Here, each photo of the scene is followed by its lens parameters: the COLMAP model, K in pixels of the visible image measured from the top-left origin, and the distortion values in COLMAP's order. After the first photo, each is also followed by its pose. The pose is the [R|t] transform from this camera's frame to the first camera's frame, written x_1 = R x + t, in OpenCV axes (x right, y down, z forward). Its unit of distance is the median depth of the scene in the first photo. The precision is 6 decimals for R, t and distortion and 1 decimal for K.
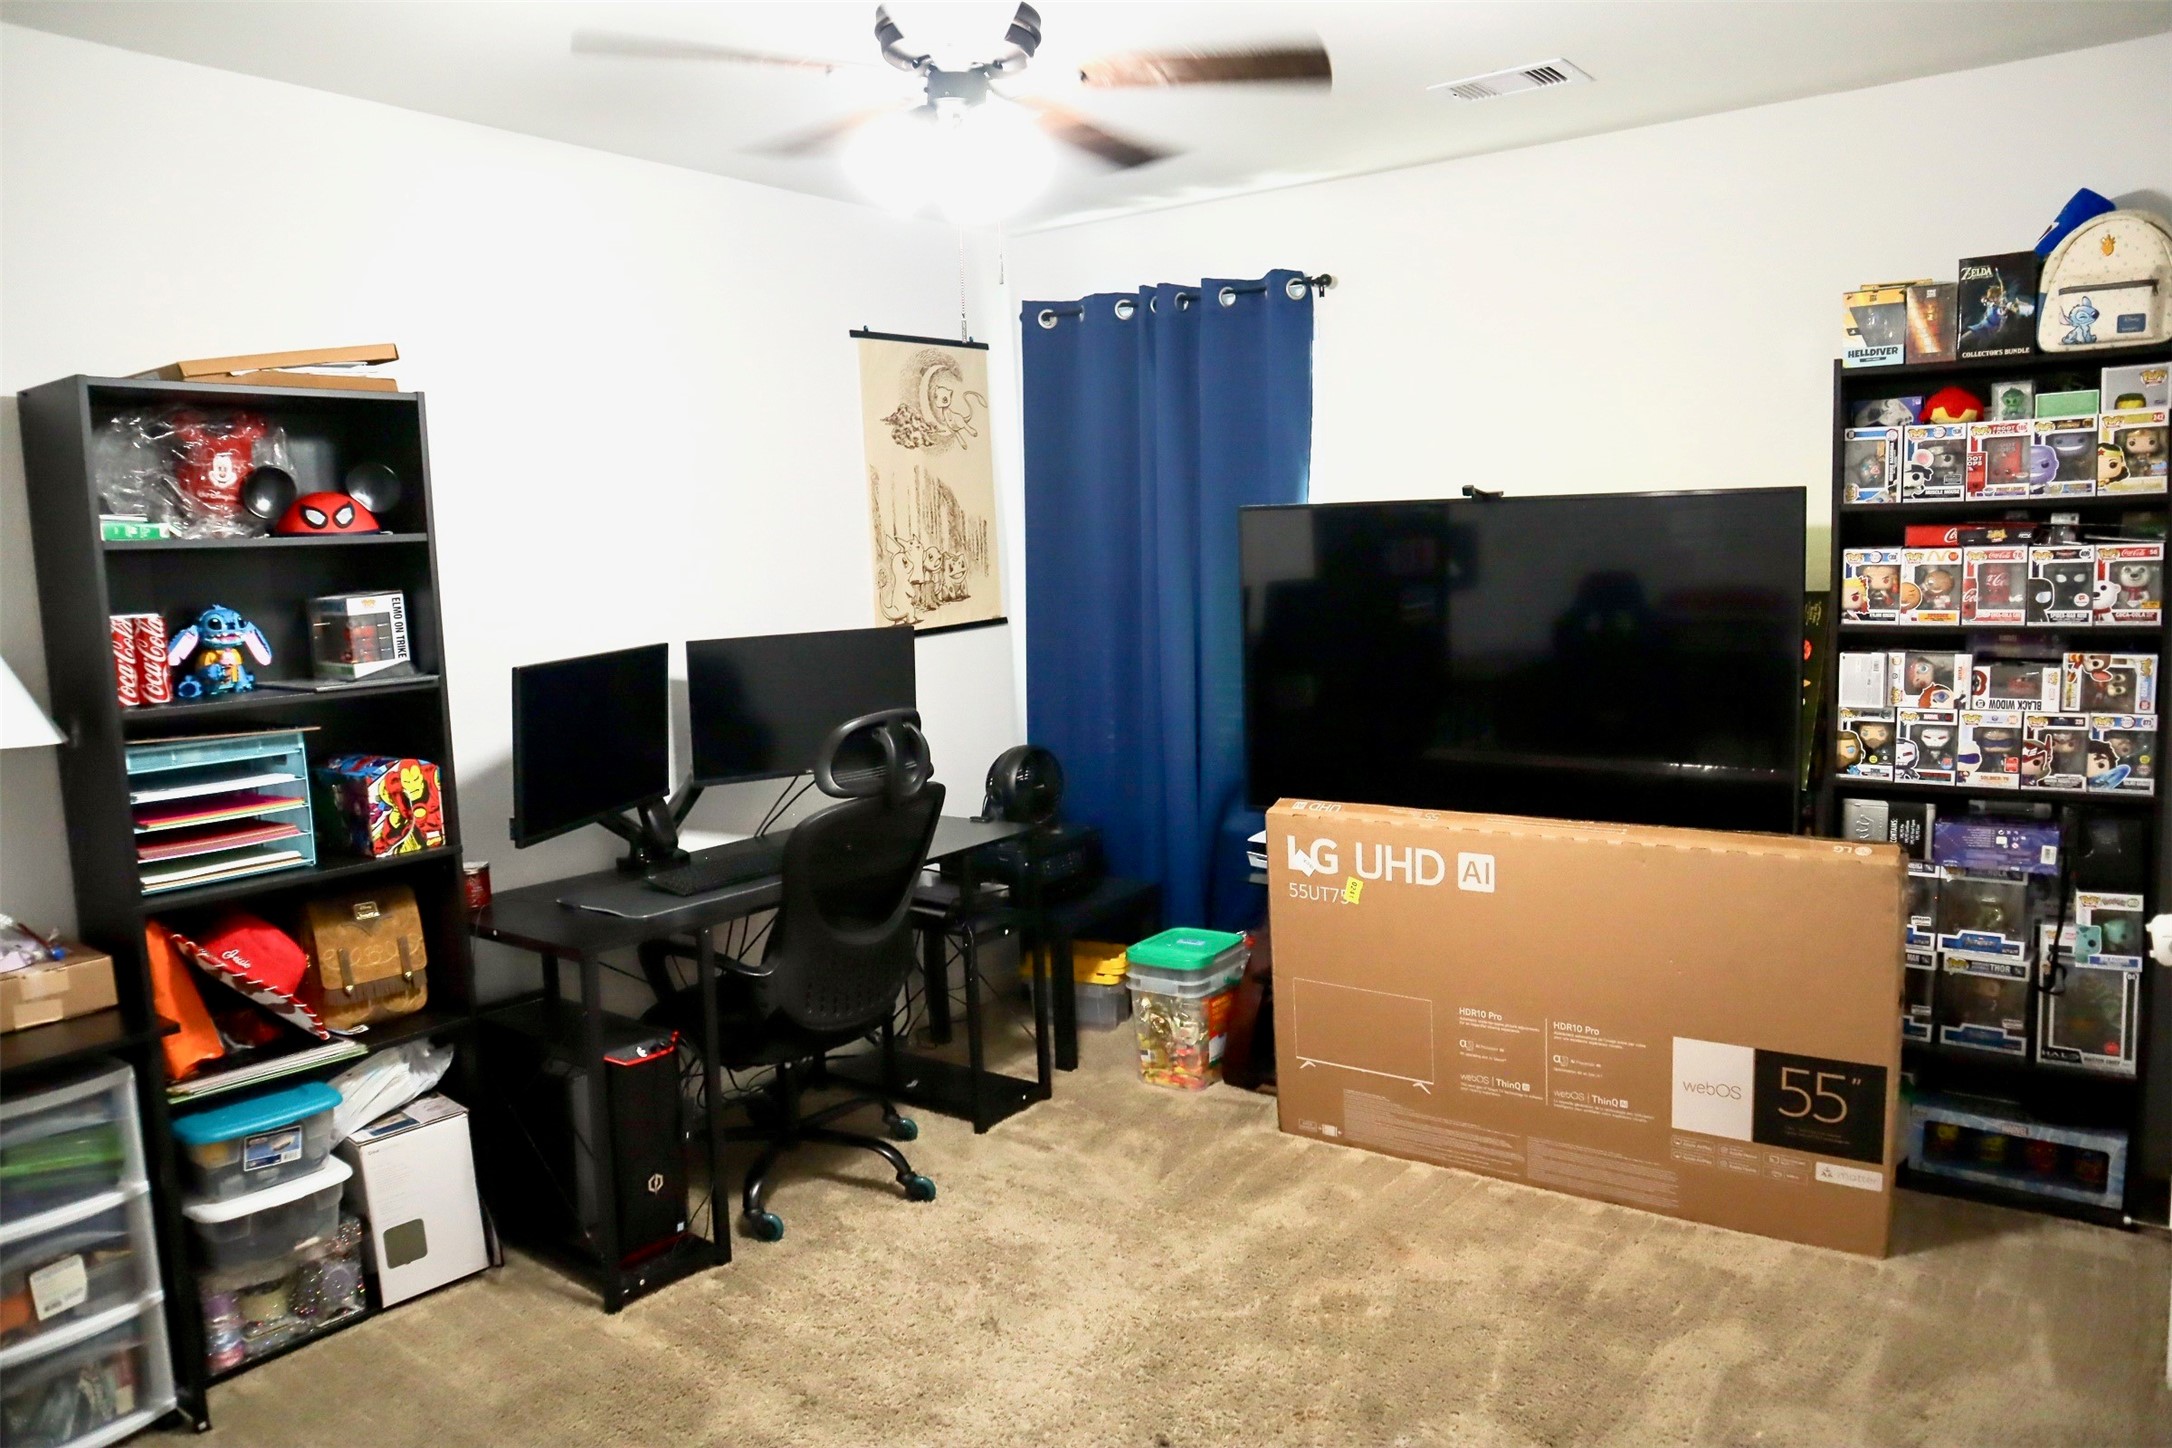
lens RADIAL K [[1514.1, 0, 1073.7], [0, 1514.1, 718.6], [0, 0, 1]] dist [-0.122629, 0.069777]
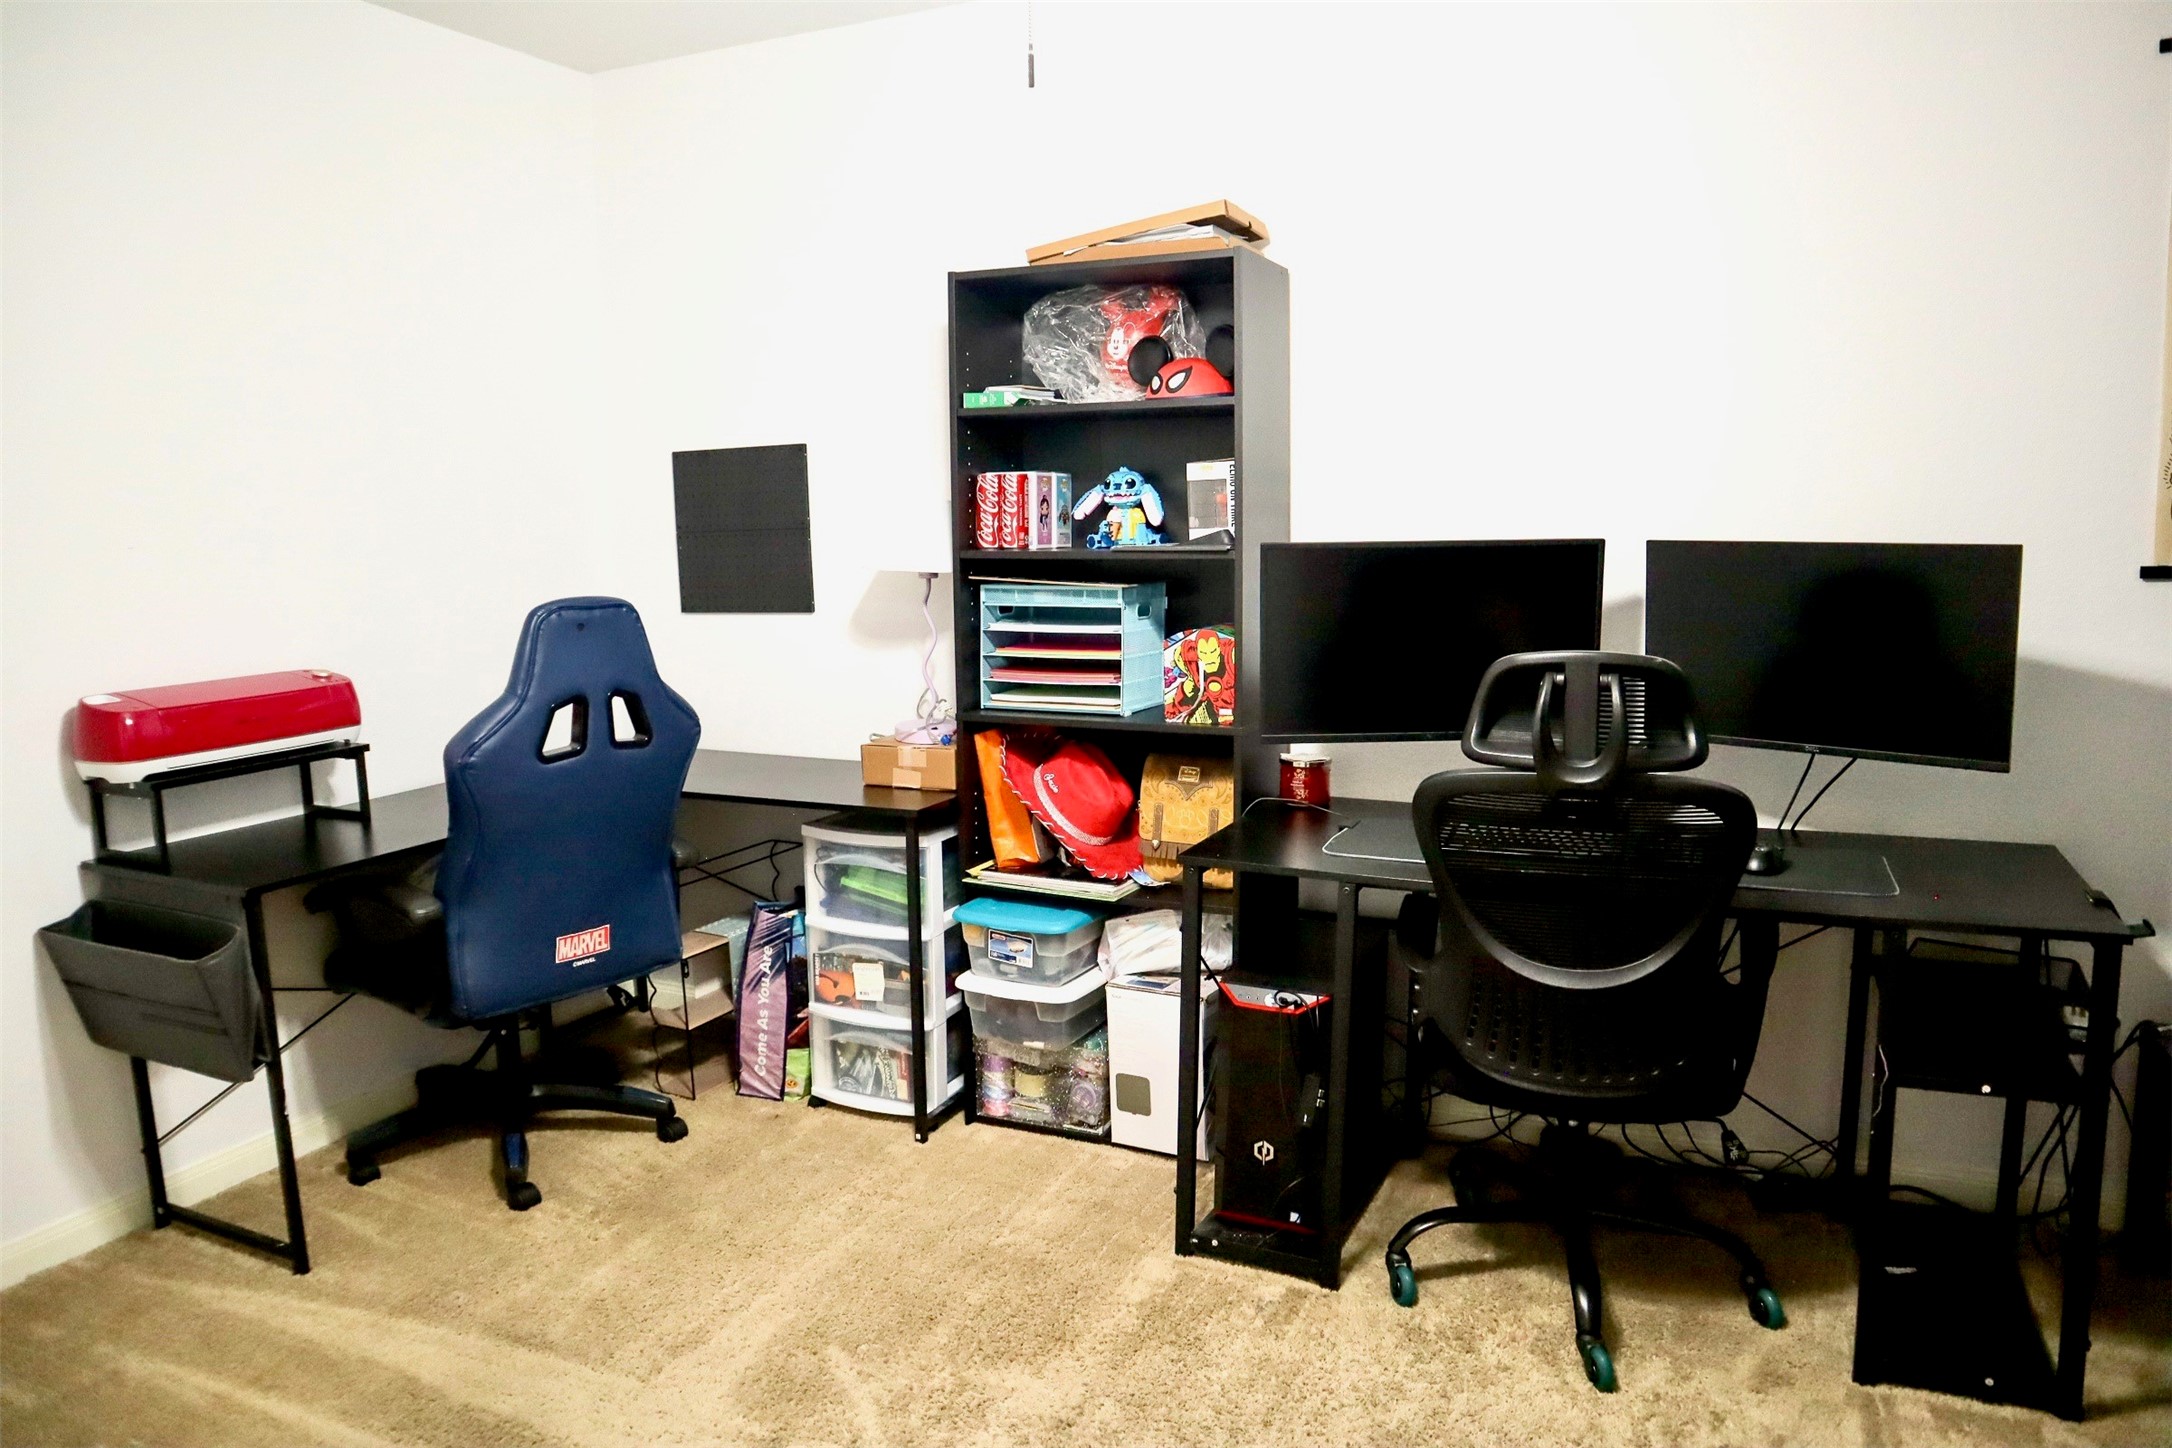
lens RADIAL K [[1514.1, 0, 1076.8], [0, 1514.1, 738.2], [0, 0, 1]] dist [-0.122629, 0.069777]
pose [[0.202337, 0.177001, -0.963188, 0.518598], [-0.106656, 0.981664, 0.157991, -0.052179], [0.973491, 0.070762, 0.217505, 0.720877]]
